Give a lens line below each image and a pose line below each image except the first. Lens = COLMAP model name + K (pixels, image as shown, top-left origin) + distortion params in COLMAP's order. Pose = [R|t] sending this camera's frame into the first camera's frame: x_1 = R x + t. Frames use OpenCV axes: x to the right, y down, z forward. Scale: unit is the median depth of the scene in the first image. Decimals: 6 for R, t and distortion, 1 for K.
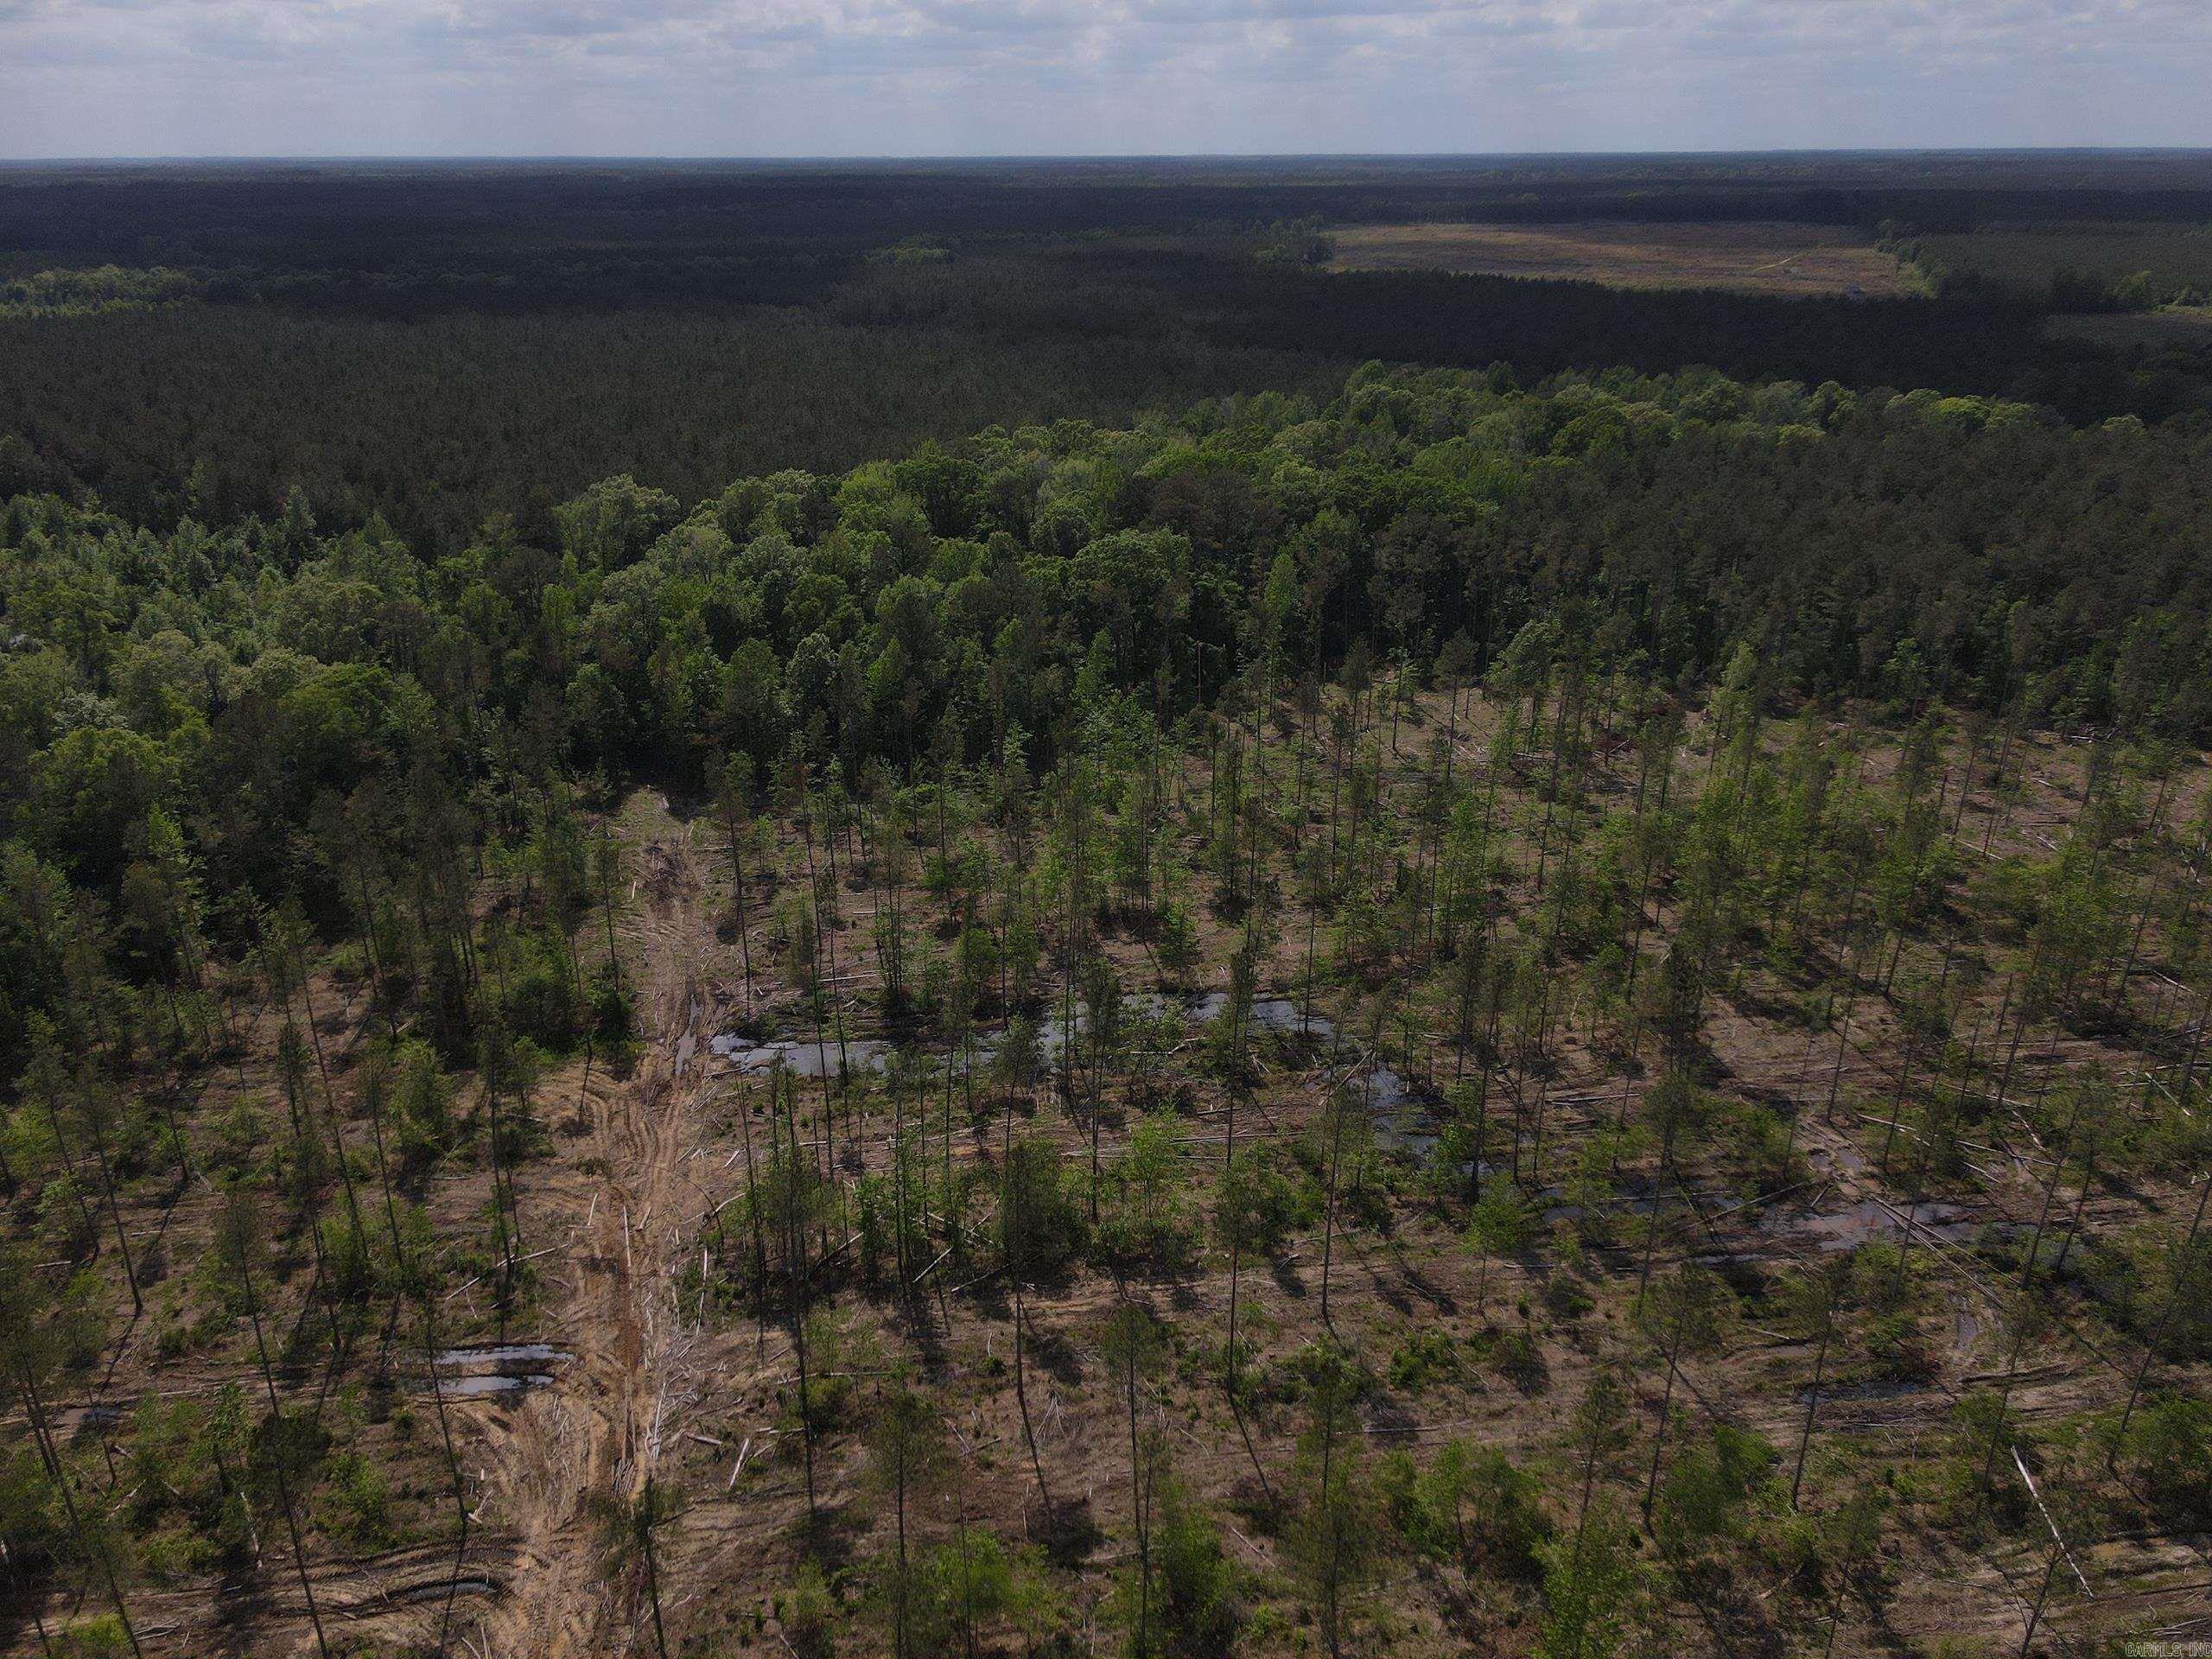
lens RADIAL K [[1612.4, 0, 1089.7], [0, 1612.4, 835.7], [0, 0, 1]] dist [0.034495, -0.020074]
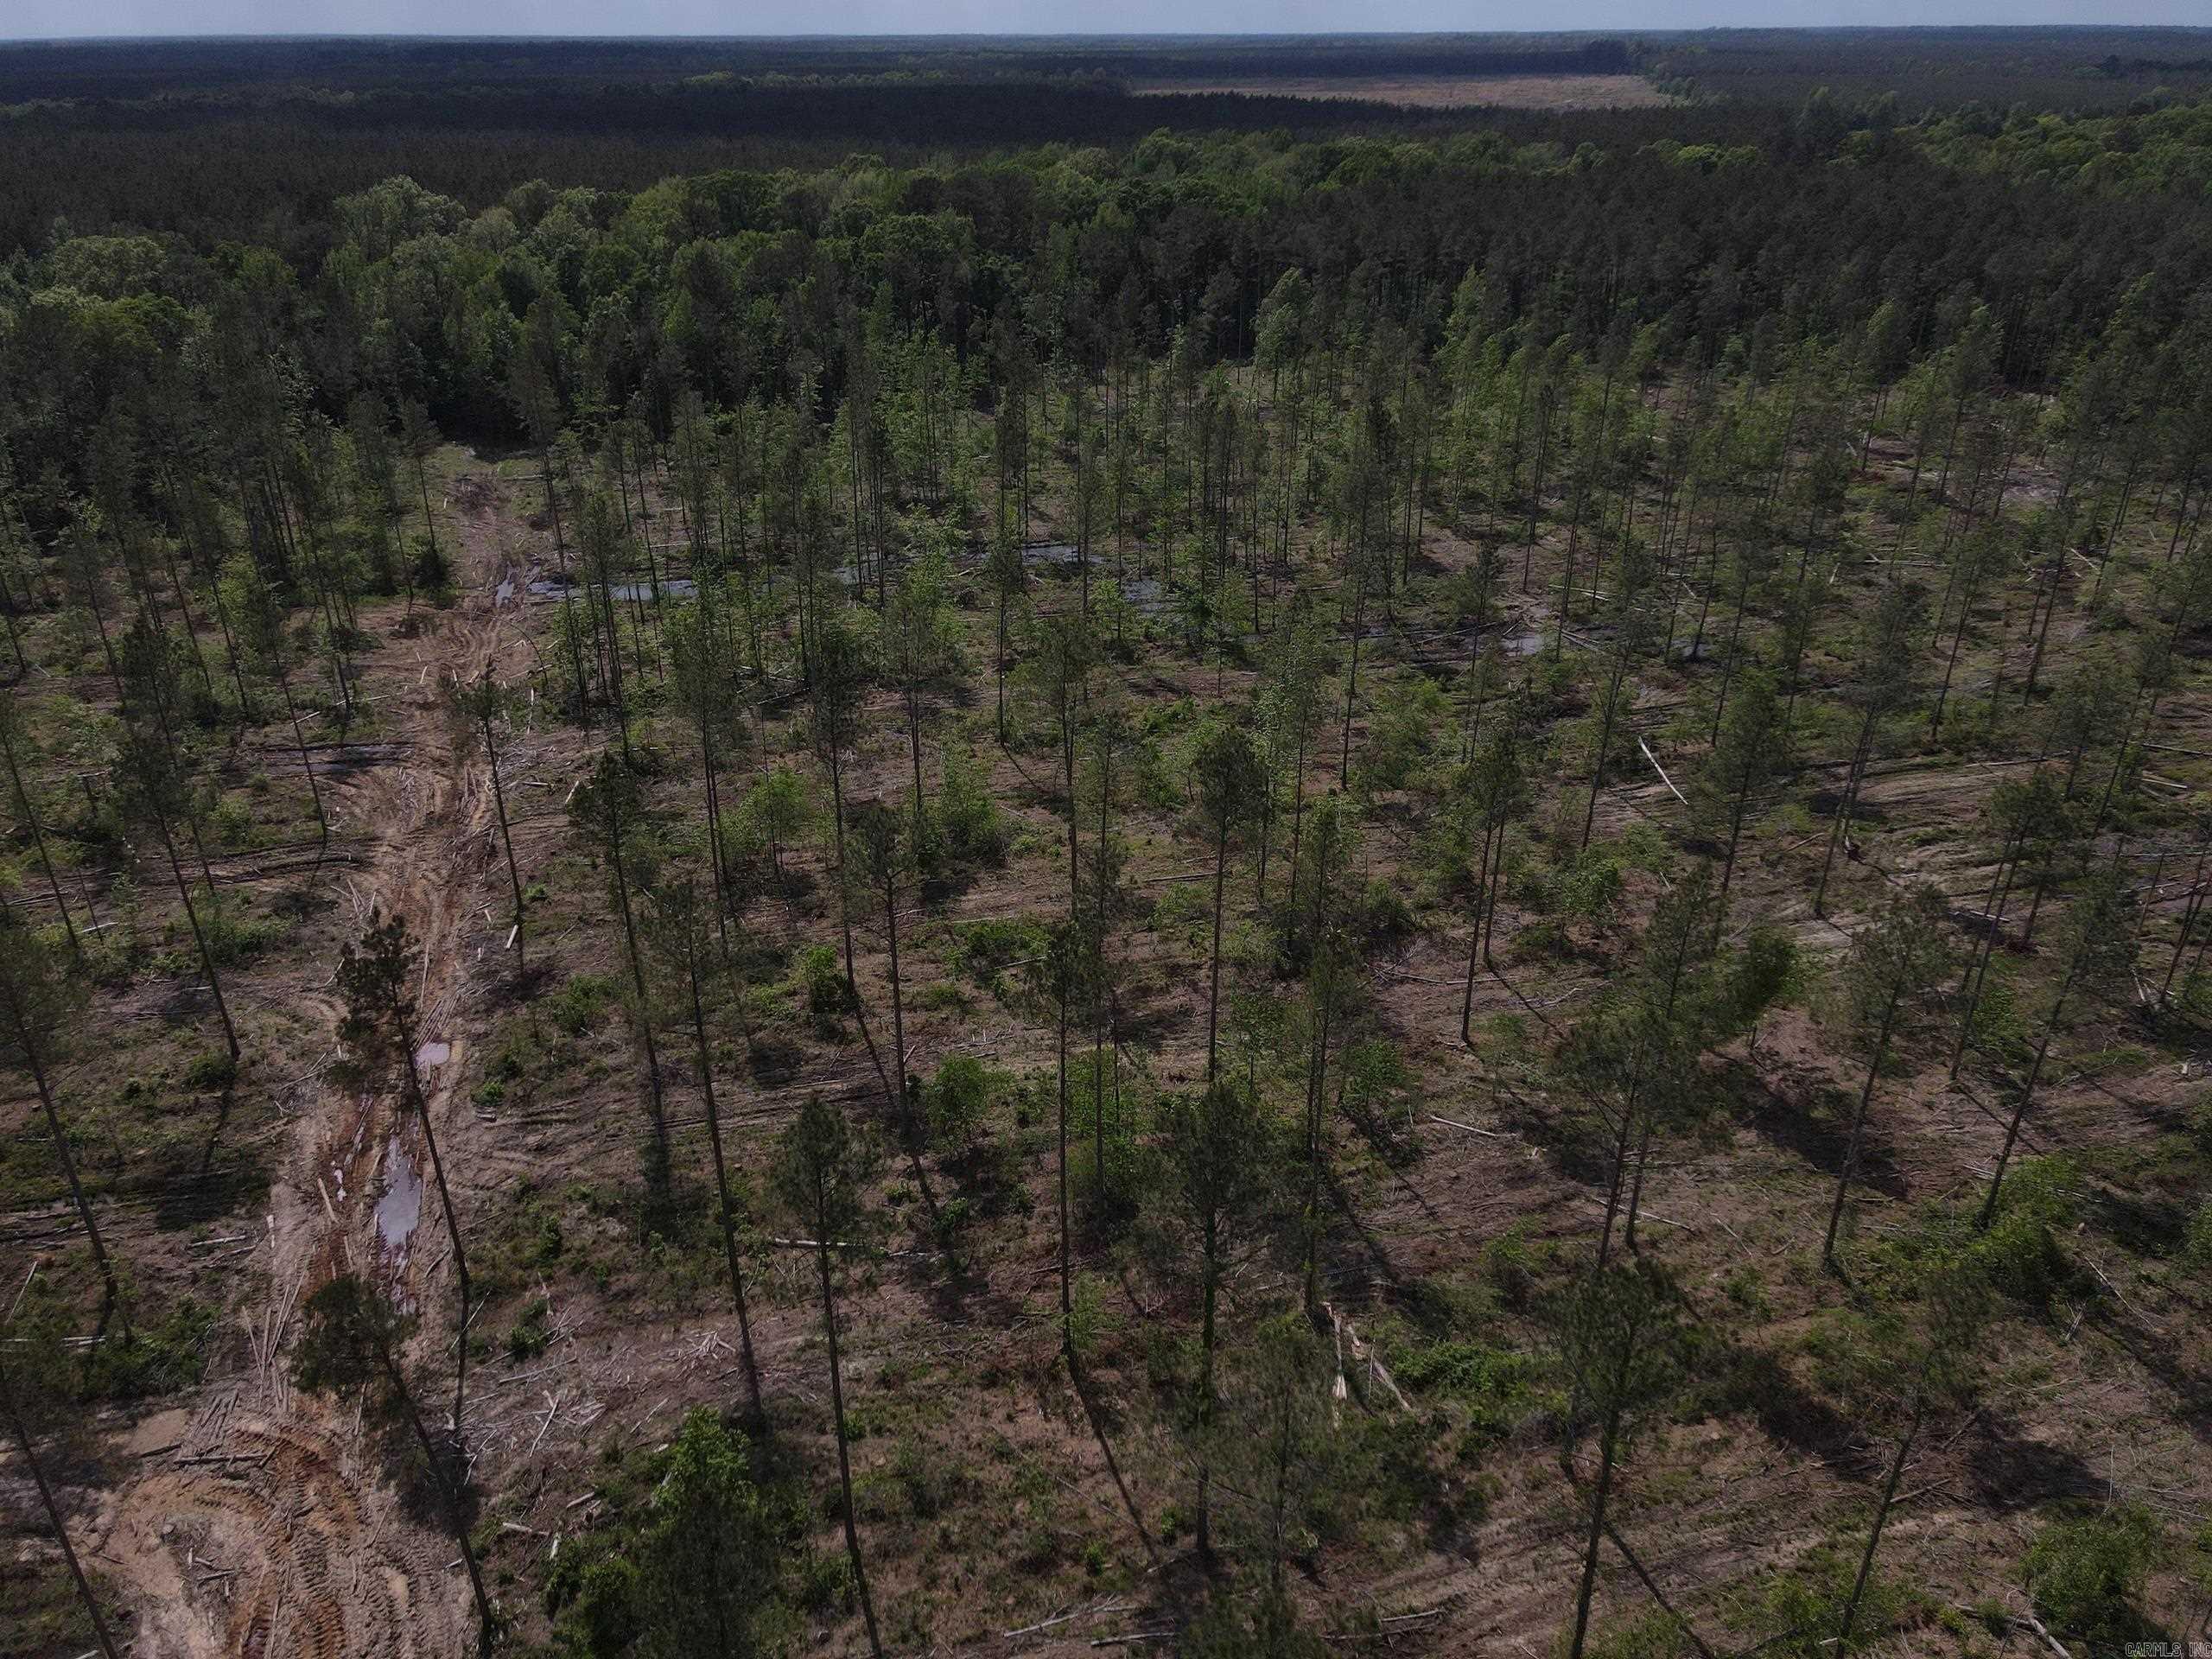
lens RADIAL K [[1612.4, 0, 1099.5], [0, 1612.4, 837.3], [0, 0, 1]] dist [0.034495, -0.020074]
pose [[0.993490, -0.053082, 0.100795, 0.024472], [0.046918, 0.996937, 0.062576, 0.235892], [-0.103808, -0.057439, 0.992937, -0.113726]]
